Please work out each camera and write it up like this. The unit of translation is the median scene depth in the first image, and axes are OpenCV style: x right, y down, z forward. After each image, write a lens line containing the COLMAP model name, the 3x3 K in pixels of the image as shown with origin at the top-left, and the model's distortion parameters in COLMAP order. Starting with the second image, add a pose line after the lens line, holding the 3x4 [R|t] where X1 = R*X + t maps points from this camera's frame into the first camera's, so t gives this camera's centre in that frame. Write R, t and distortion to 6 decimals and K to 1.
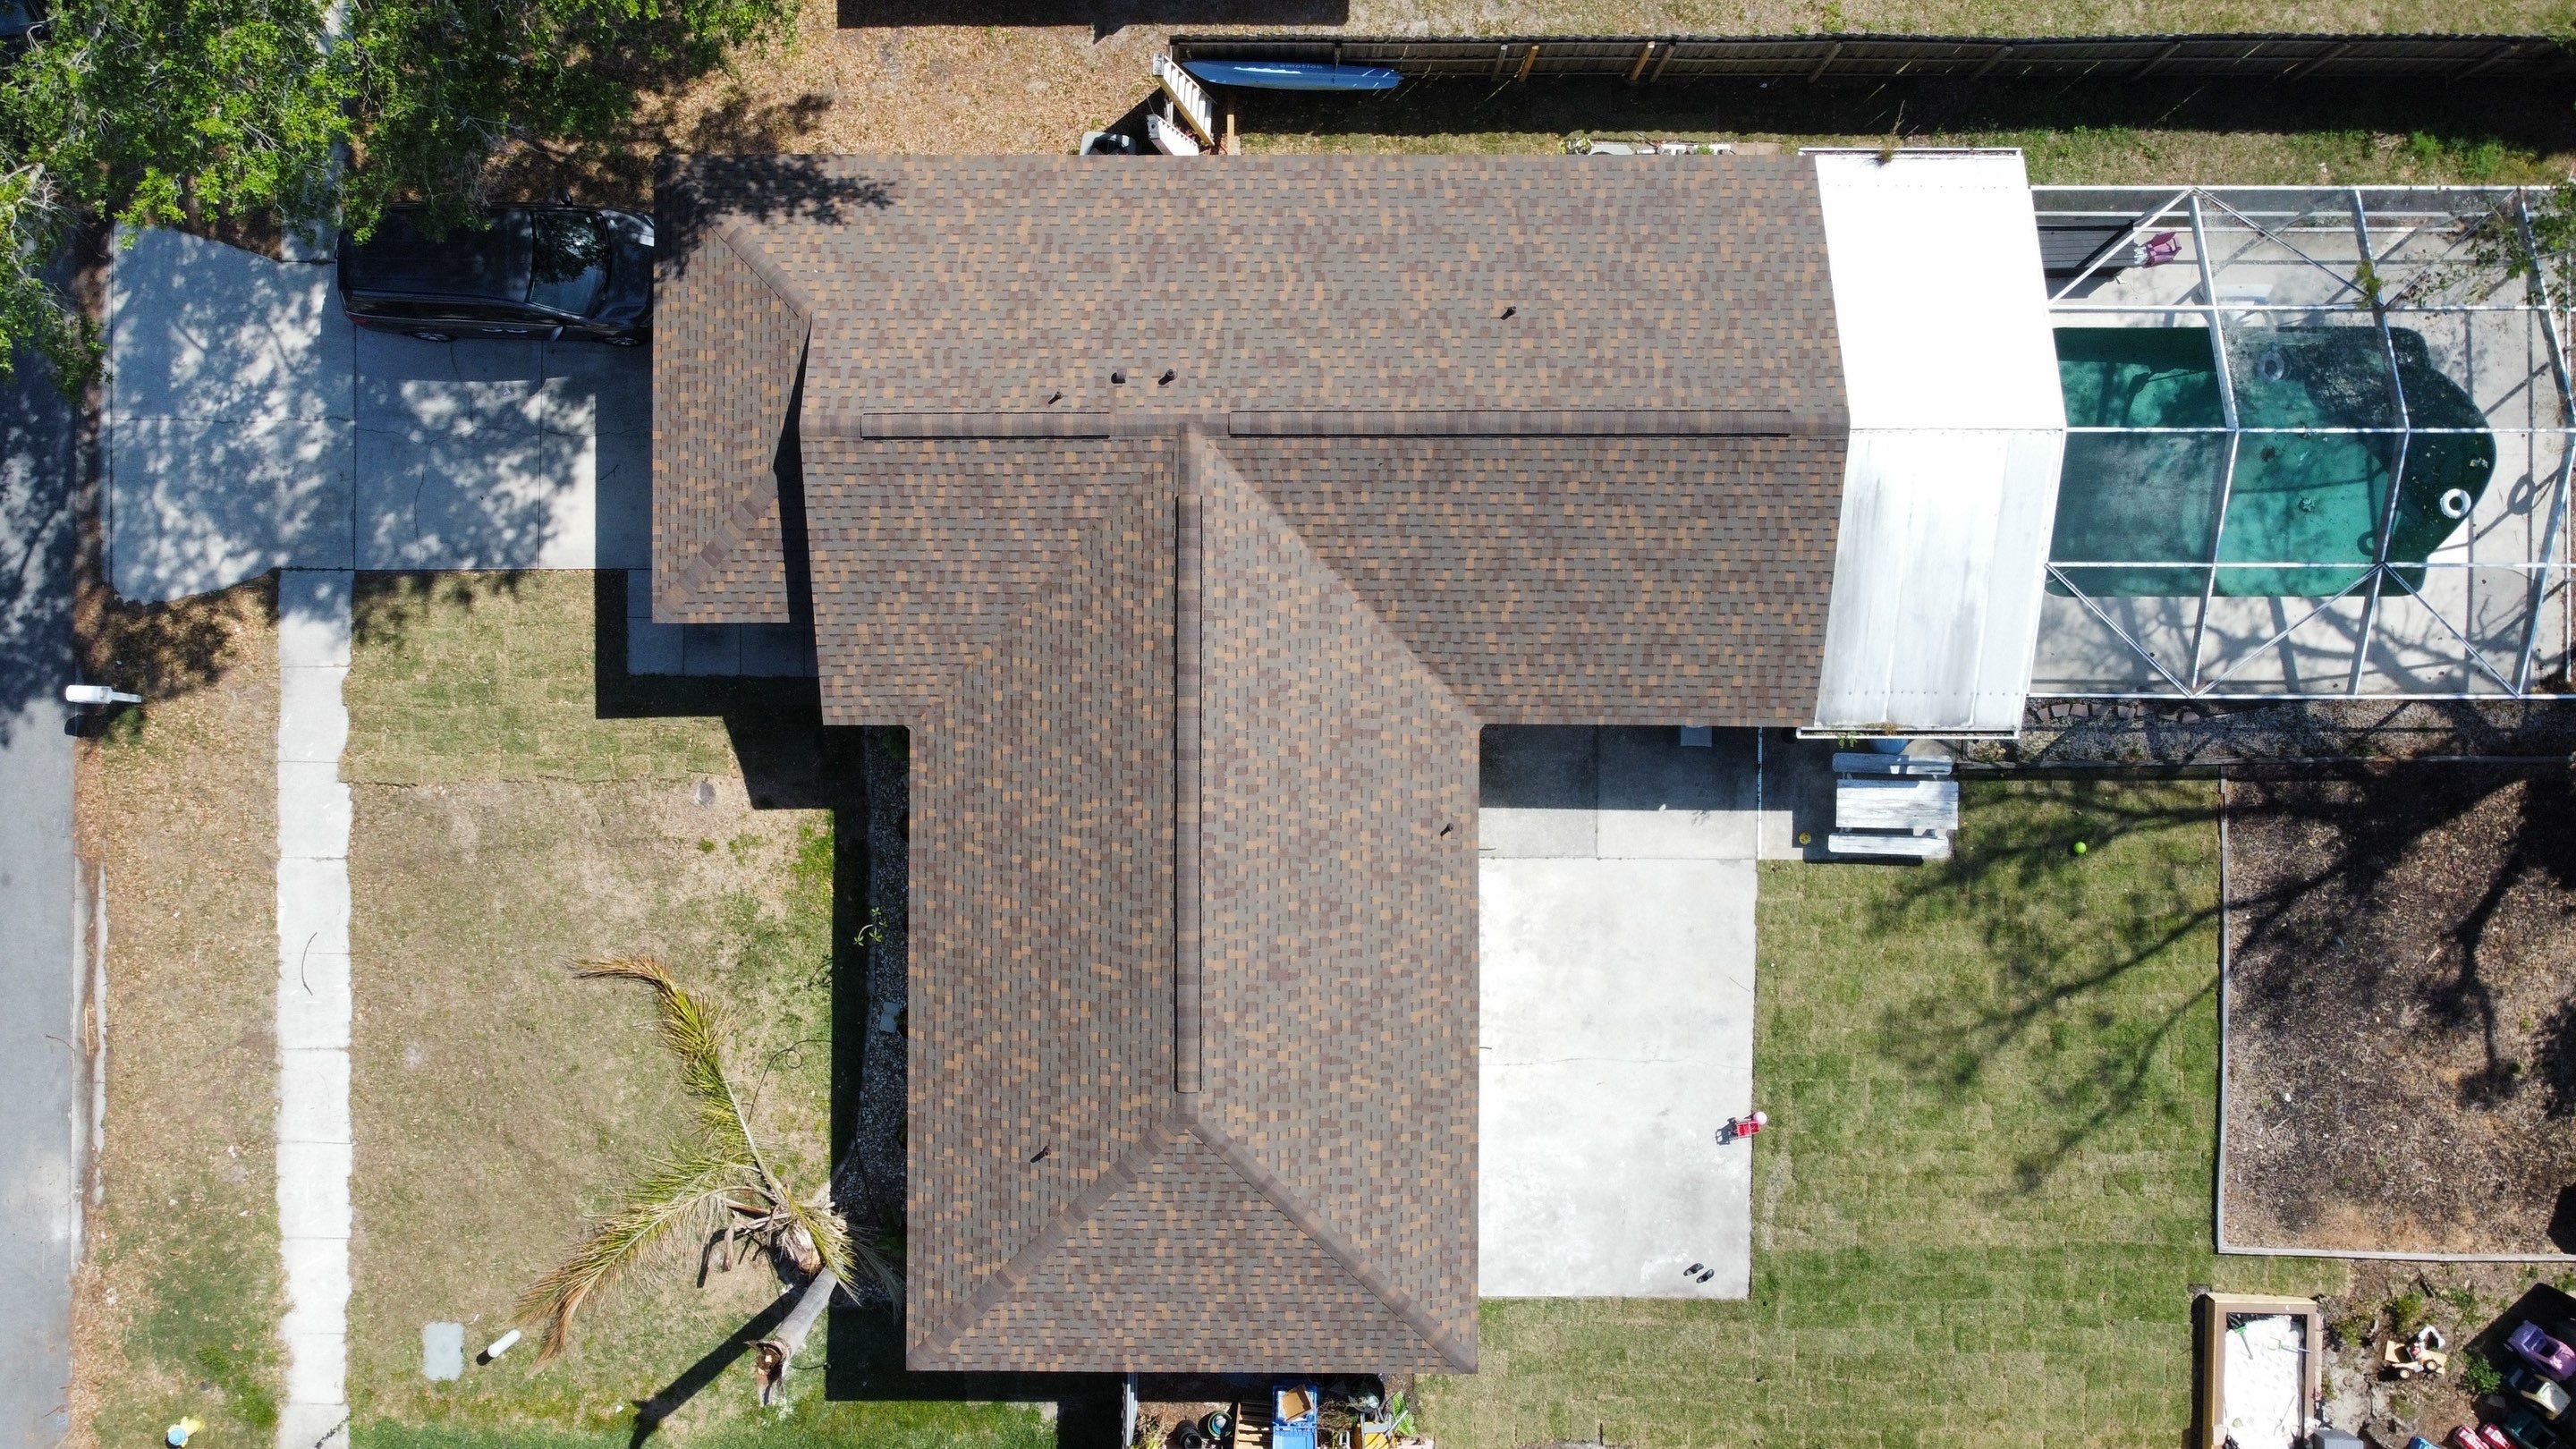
lens RADIAL K [[1957.5, 0, 1265.7], [0, 1957.5, 706.1], [0, 0, 1]] dist [0.016182, -0.020810]
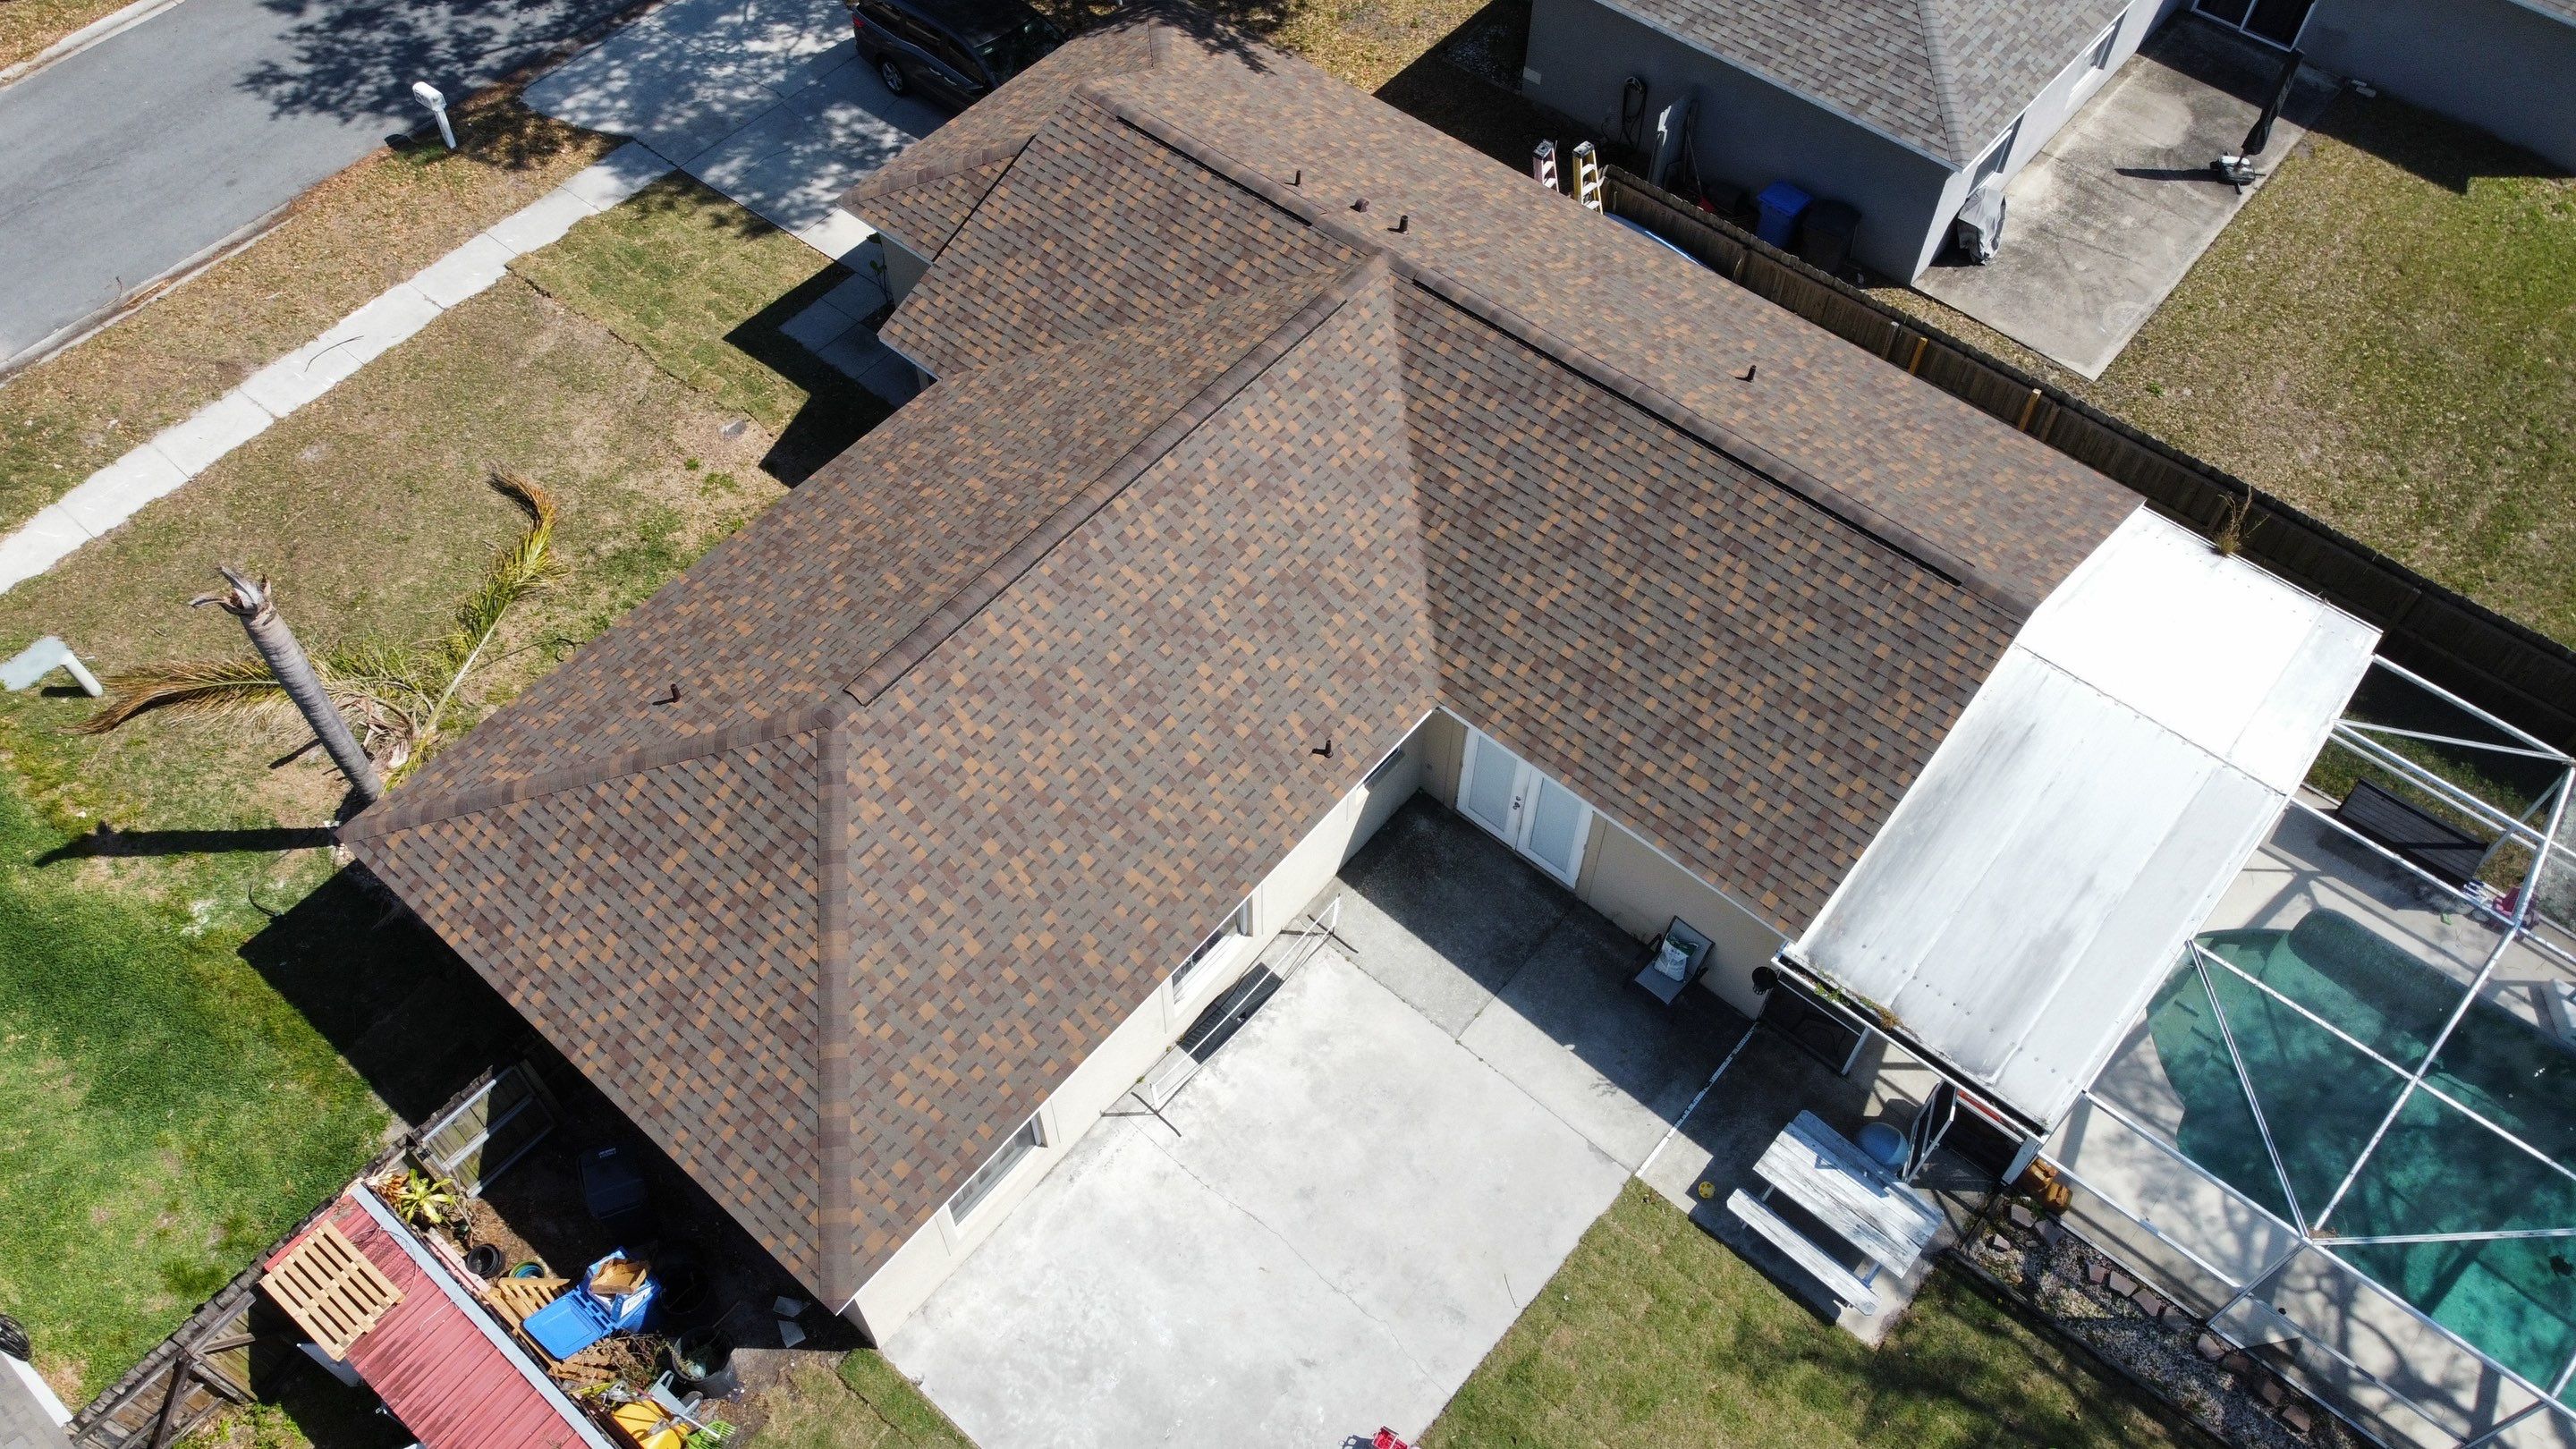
lens RADIAL K [[1957.5, 0, 1255.2], [0, 1957.5, 696.5], [0, 0, 1]] dist [0.016182, -0.020810]
pose [[0.760224, 0.526429, -0.380700, 0.326968], [-0.649659, 0.617732, -0.443115, 0.378409], [0.001902, 0.584191, 0.811614, 0.318479]]
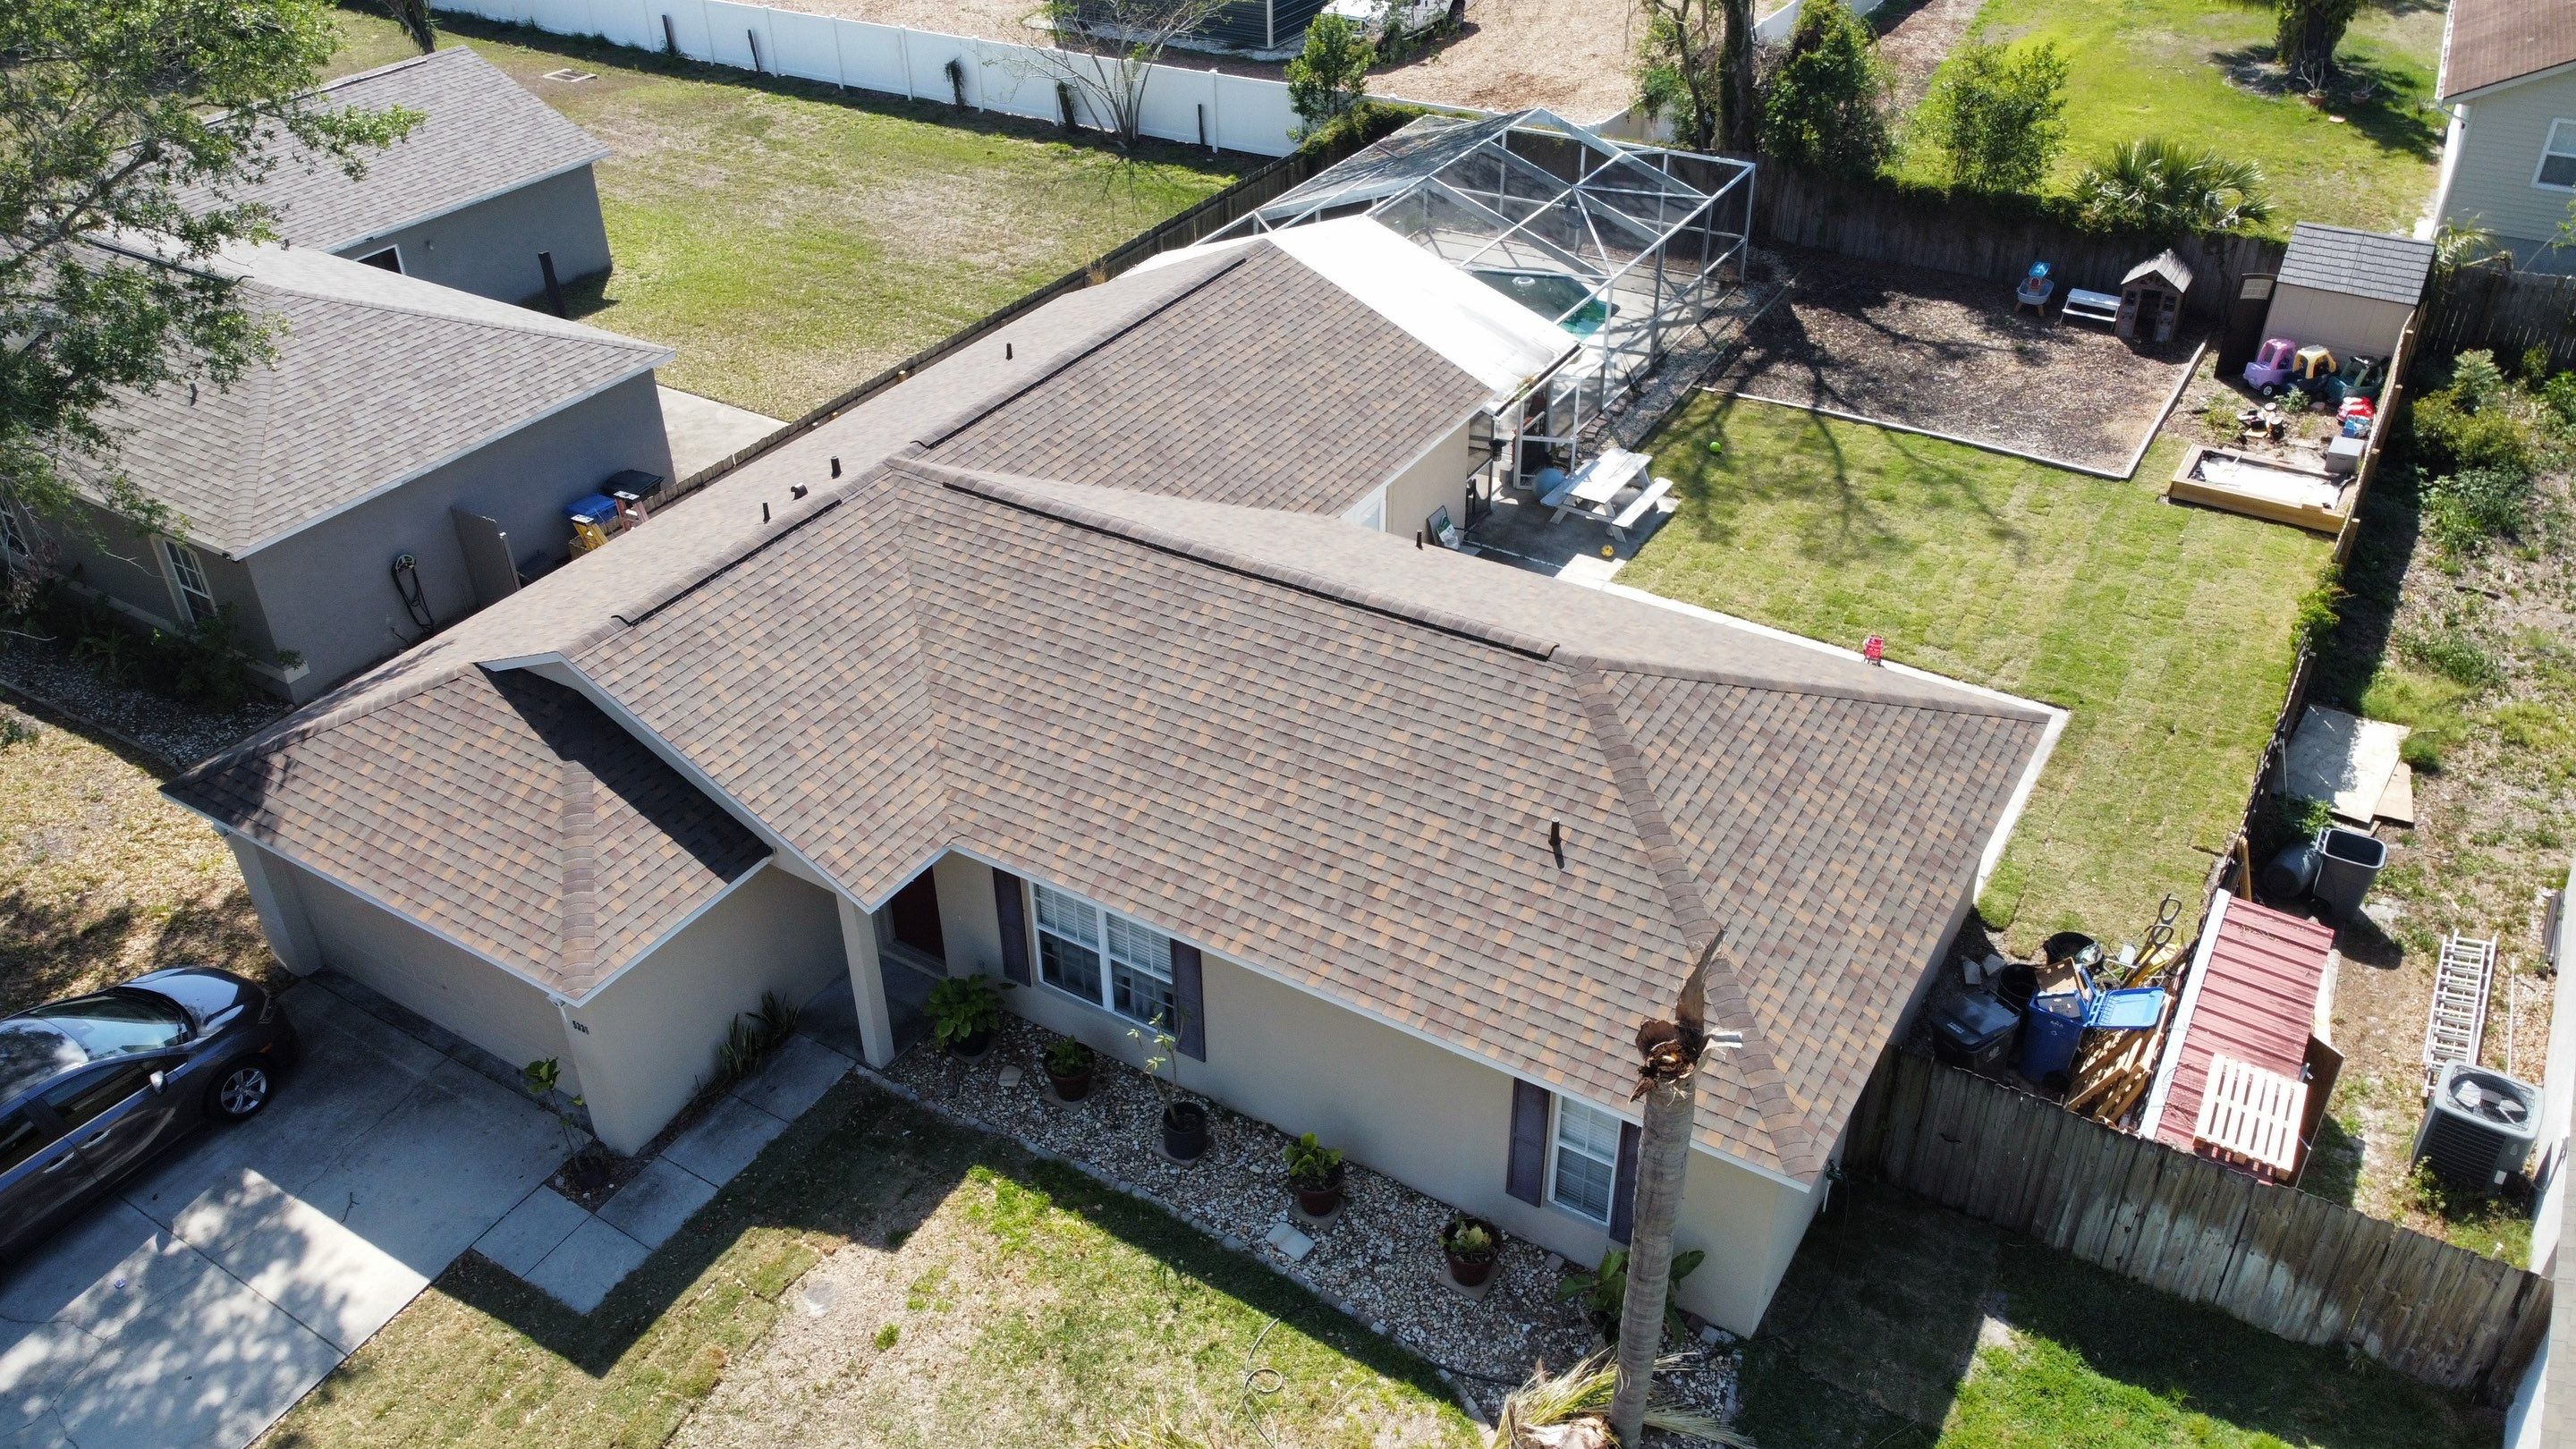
lens RADIAL K [[1957.5, 0, 1271.0], [0, 1957.5, 684.3], [0, 0, 1]] dist [0.016182, -0.020810]
pose [[0.524993, -0.466264, 0.712025, -0.561871], [0.850931, 0.270571, -0.450230, 0.390138], [0.017272, 0.842252, 0.538807, 0.515261]]
